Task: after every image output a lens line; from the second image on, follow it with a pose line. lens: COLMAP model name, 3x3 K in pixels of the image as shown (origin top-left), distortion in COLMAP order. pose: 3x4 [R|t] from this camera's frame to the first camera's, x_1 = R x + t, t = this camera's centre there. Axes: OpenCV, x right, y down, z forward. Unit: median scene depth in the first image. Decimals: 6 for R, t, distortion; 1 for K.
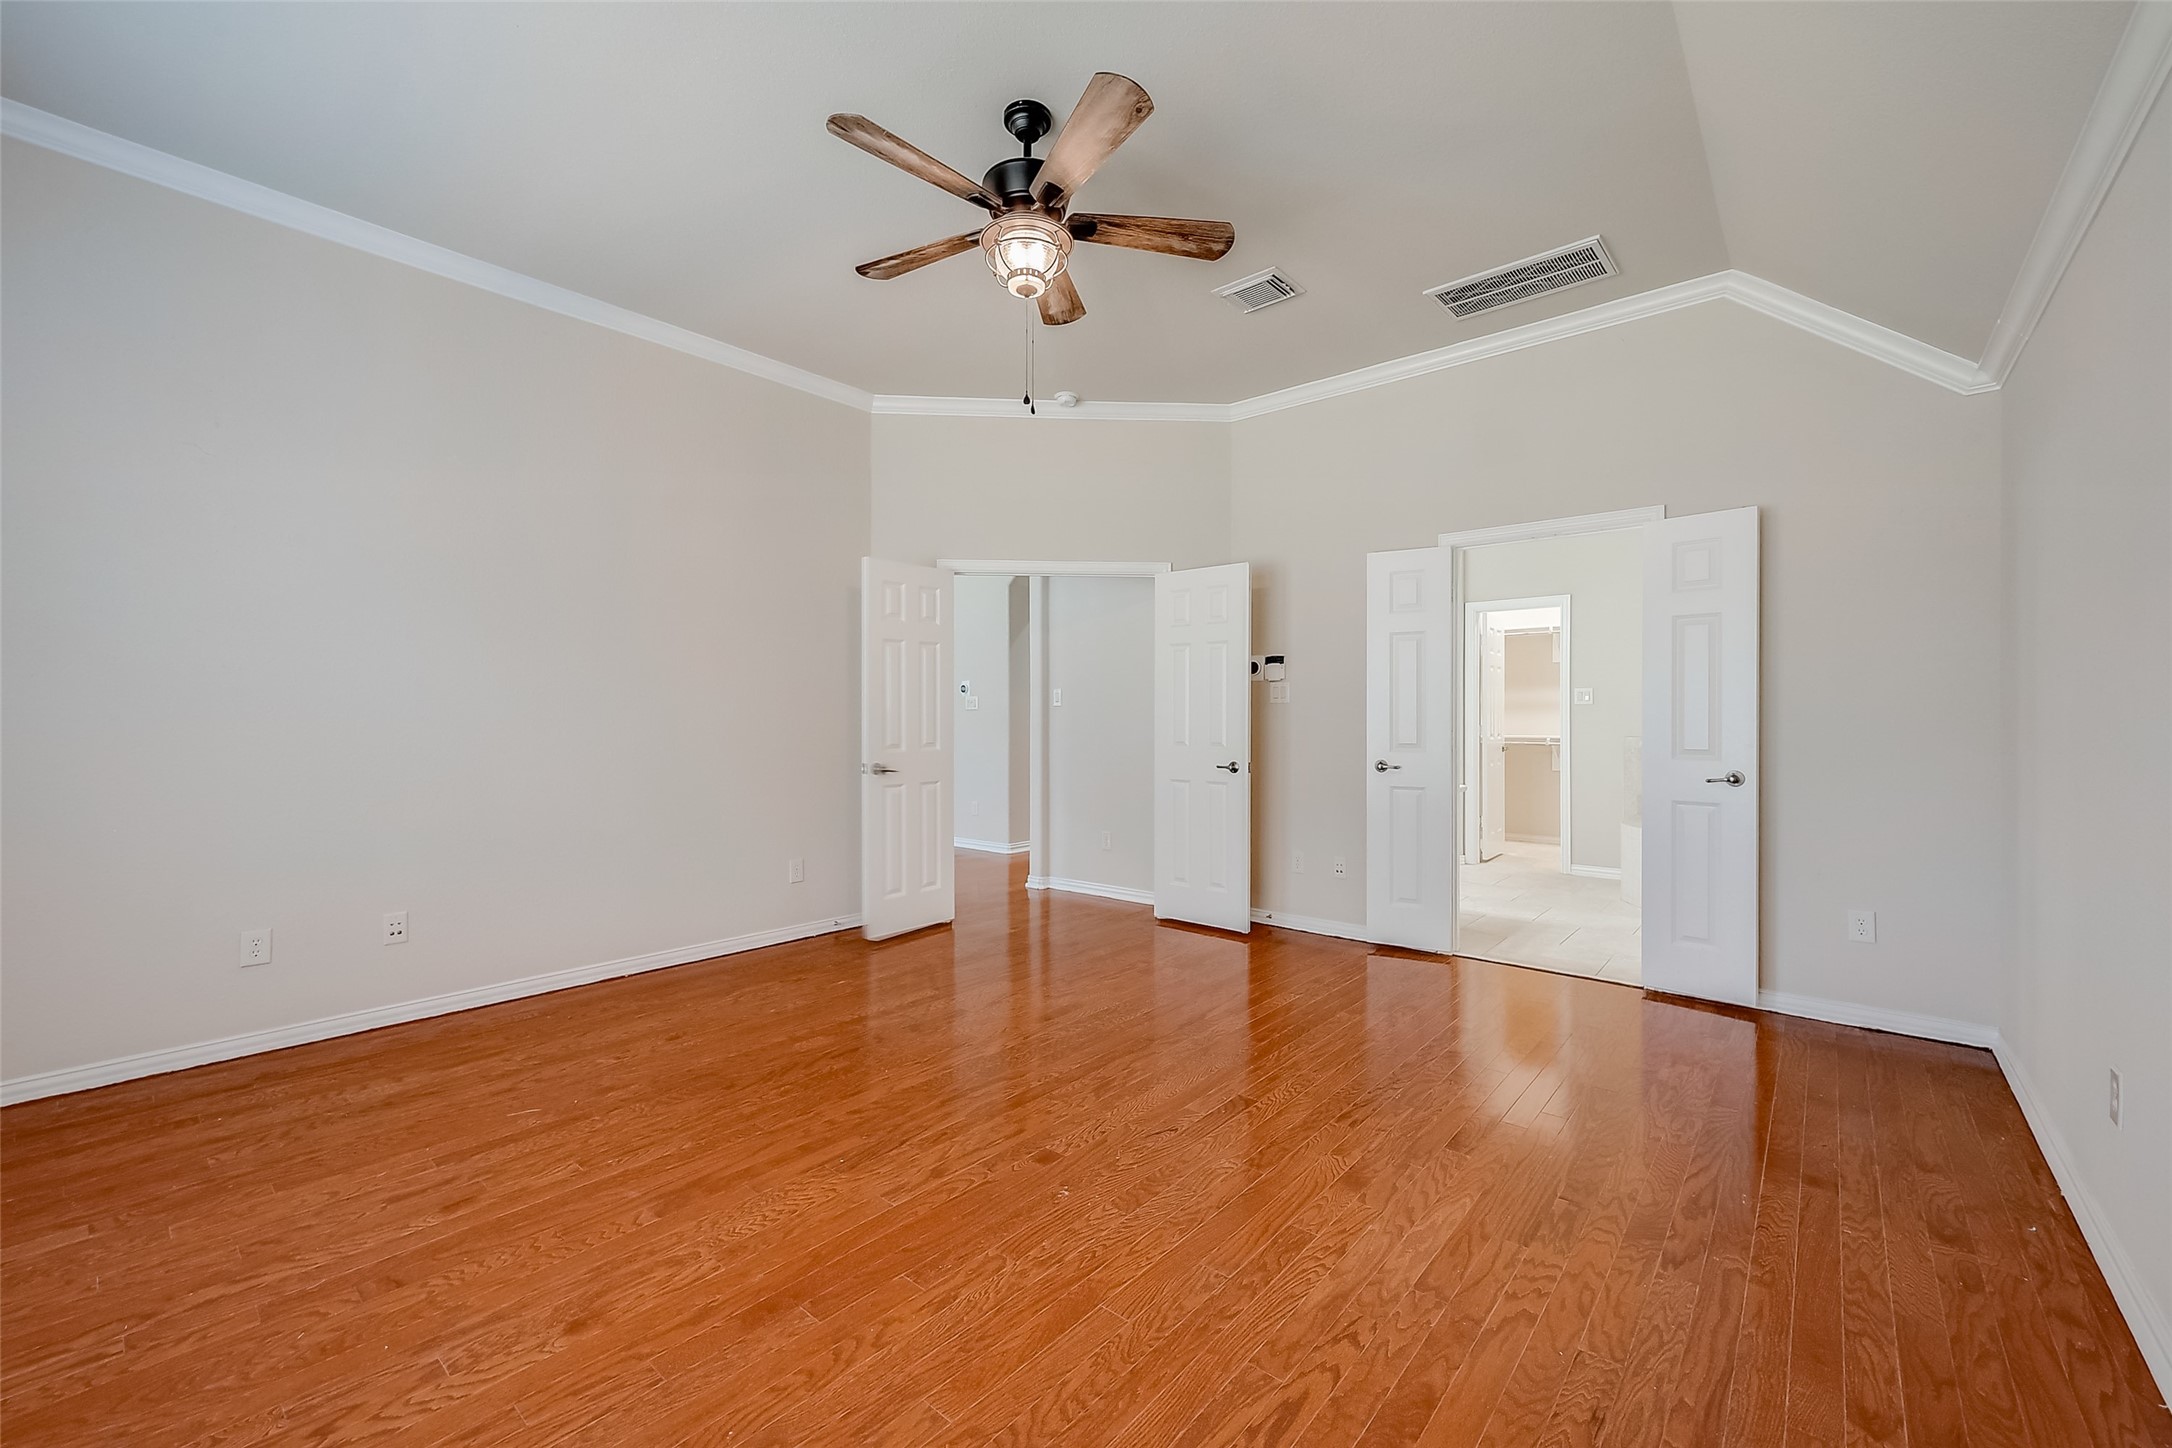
lens RADIAL K [[874.4, 0, 1093.8], [0, 874.4, 737.6], [0, 0, 1]] dist [-0.000903, 0.001843]
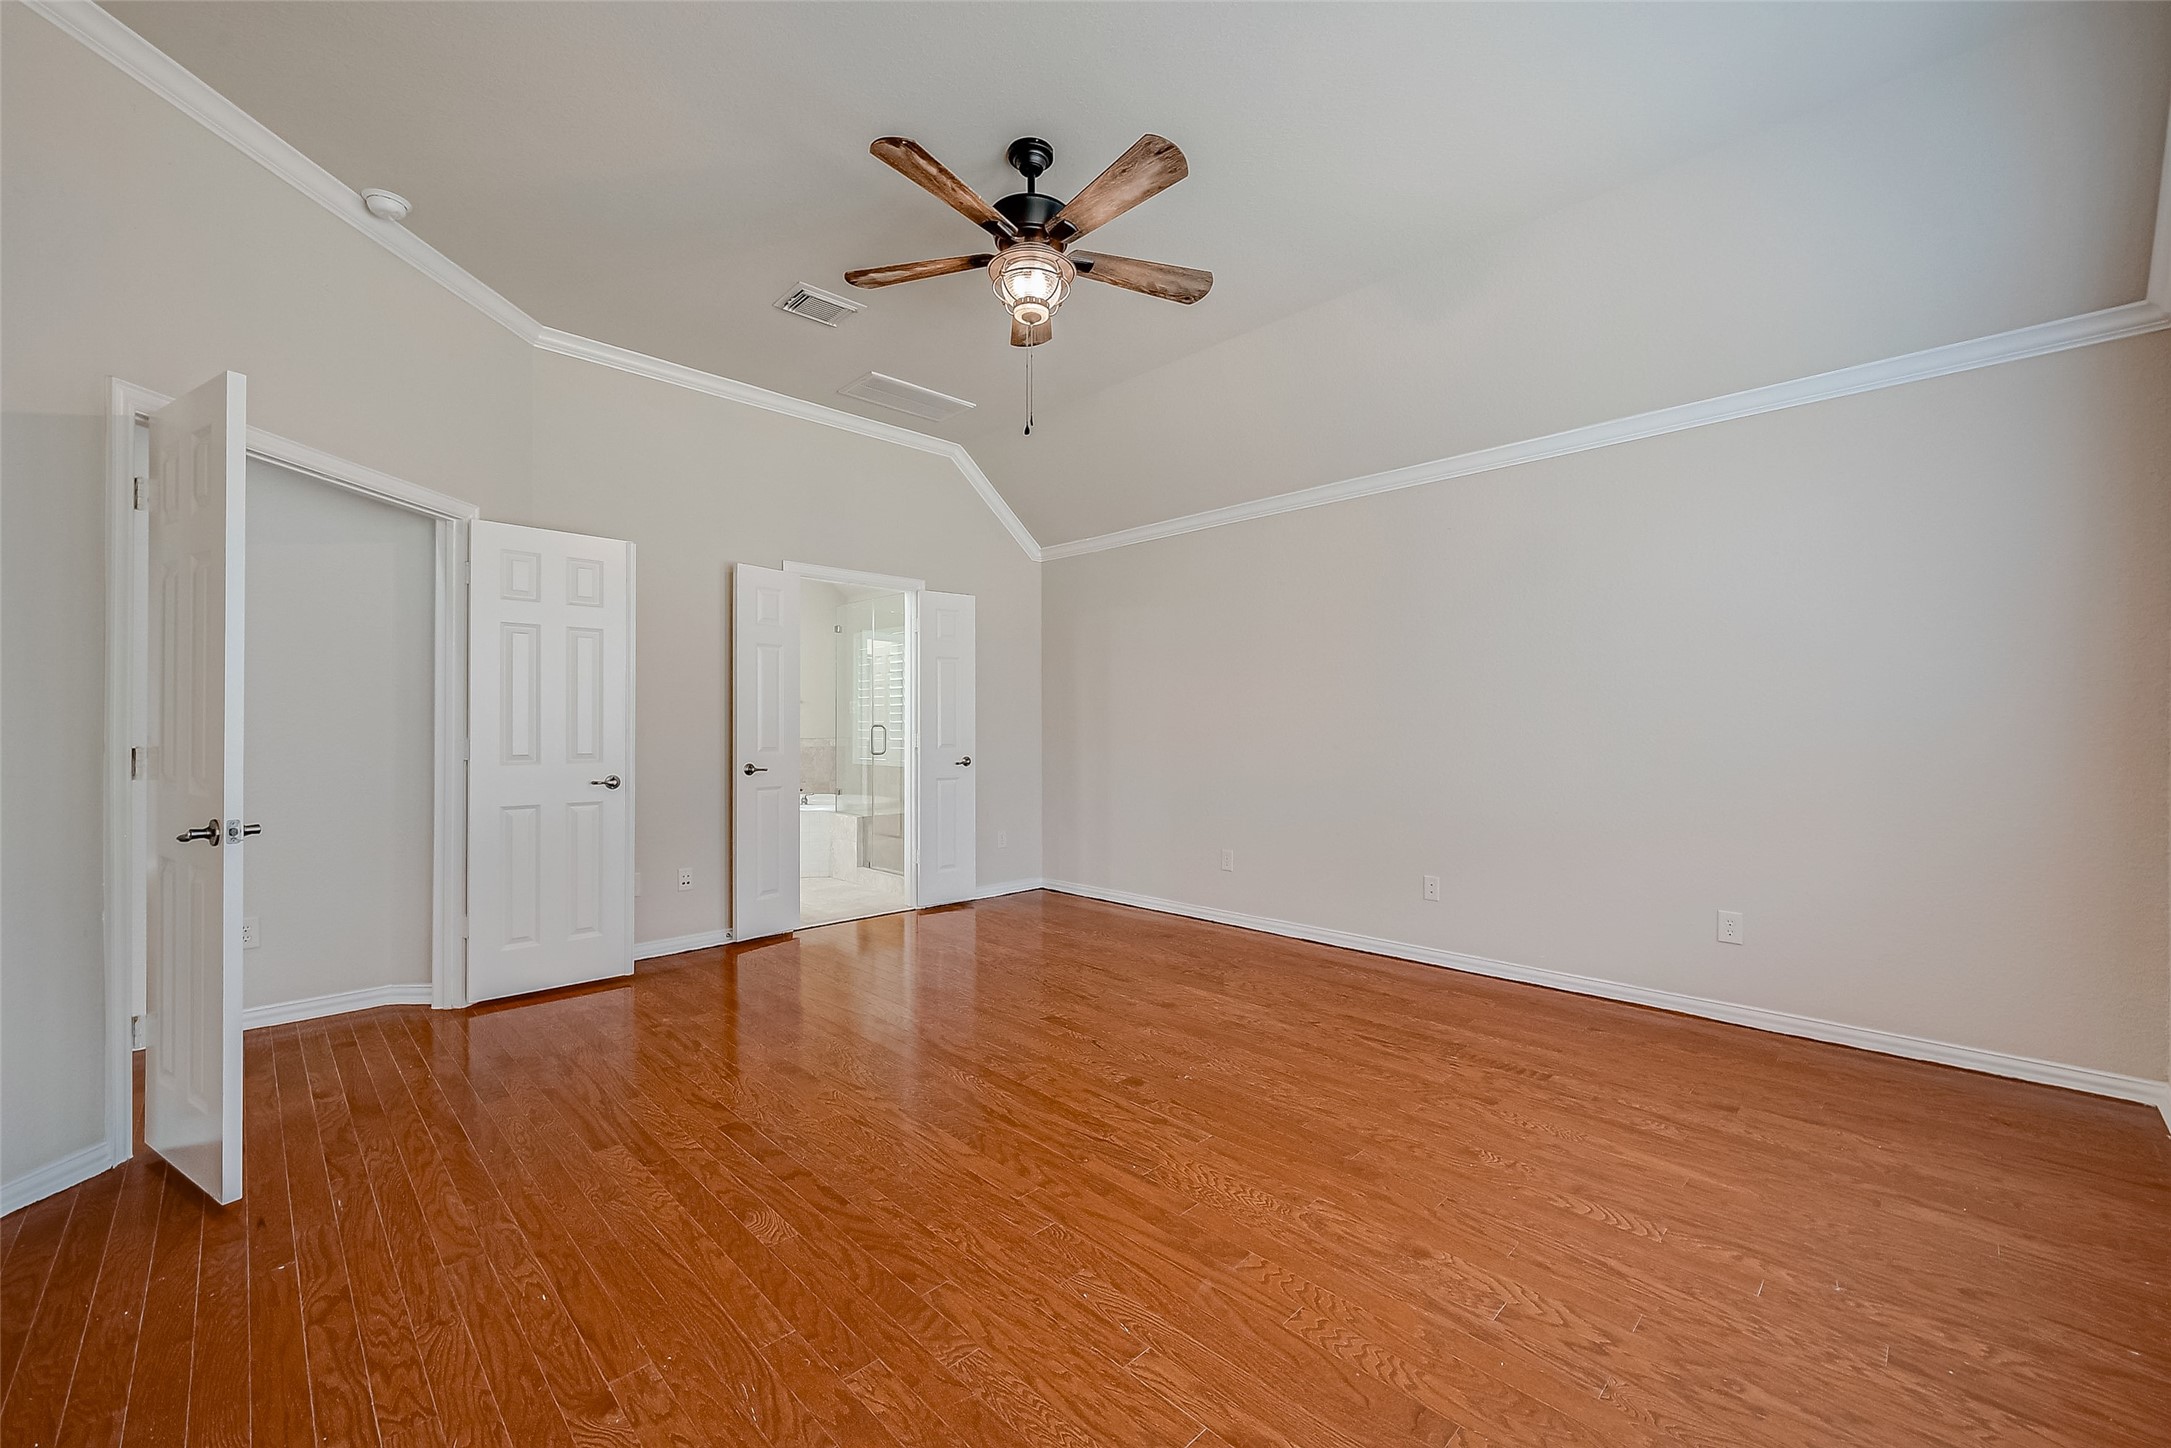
lens RADIAL K [[874.0, 0, 1086.0], [0, 874.0, 739.3], [0, 0, 1]] dist [-0.000903, 0.001843]
pose [[0.072683, -0.013472, 0.997264, -1.311584], [0.022377, 0.999679, 0.011874, -0.013399], [-0.997104, 0.021453, 0.072961, 1.002143]]
